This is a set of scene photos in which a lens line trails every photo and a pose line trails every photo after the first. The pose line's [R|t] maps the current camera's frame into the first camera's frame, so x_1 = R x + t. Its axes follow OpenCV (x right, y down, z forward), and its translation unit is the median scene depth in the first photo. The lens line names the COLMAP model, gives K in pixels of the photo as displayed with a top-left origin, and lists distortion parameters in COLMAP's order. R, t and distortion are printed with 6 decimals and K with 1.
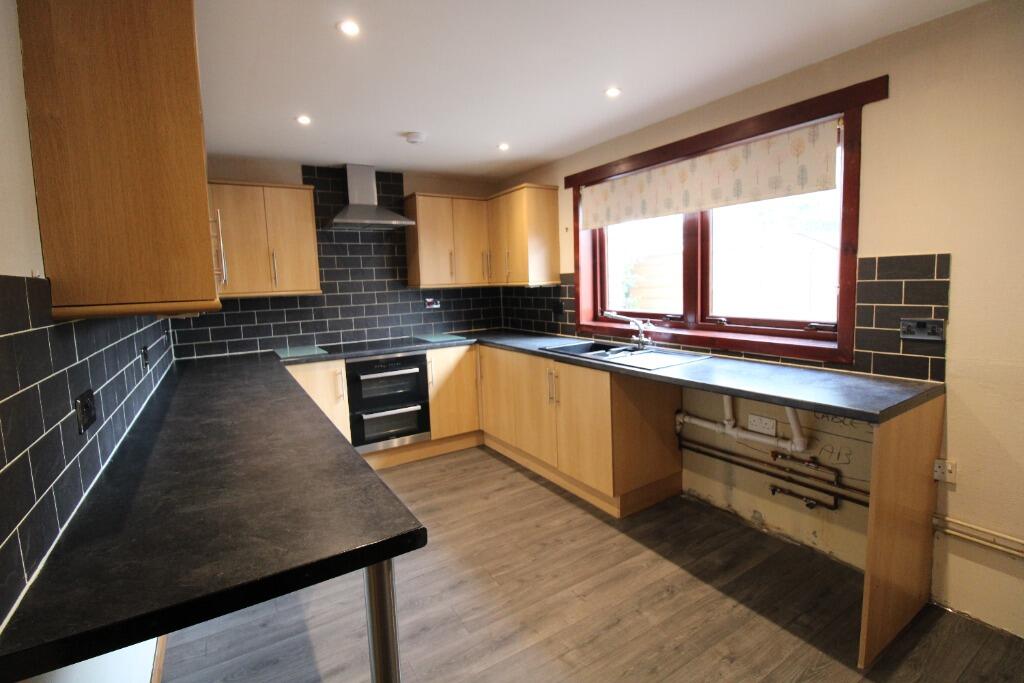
lens RADIAL K [[473.7, 0, 516.6], [0, 473.7, 334.1], [0, 0, 1]] dist [-0.016808, -0.000266]
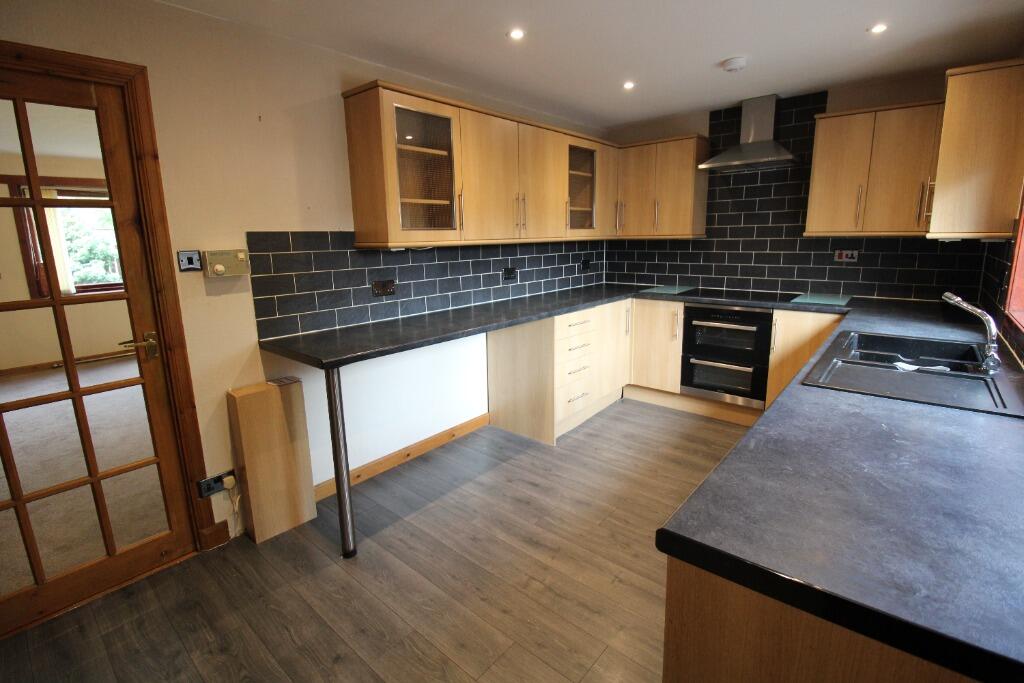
lens RADIAL K [[473.7, 0, 516.5], [0, 473.7, 336.0], [0, 0, 1]] dist [-0.016808, -0.000266]
pose [[0.295419, 0.228754, -0.927577, 0.495757], [-0.100546, 0.972963, 0.207925, -0.052401], [0.950062, 0.031839, 0.310432, 0.298226]]
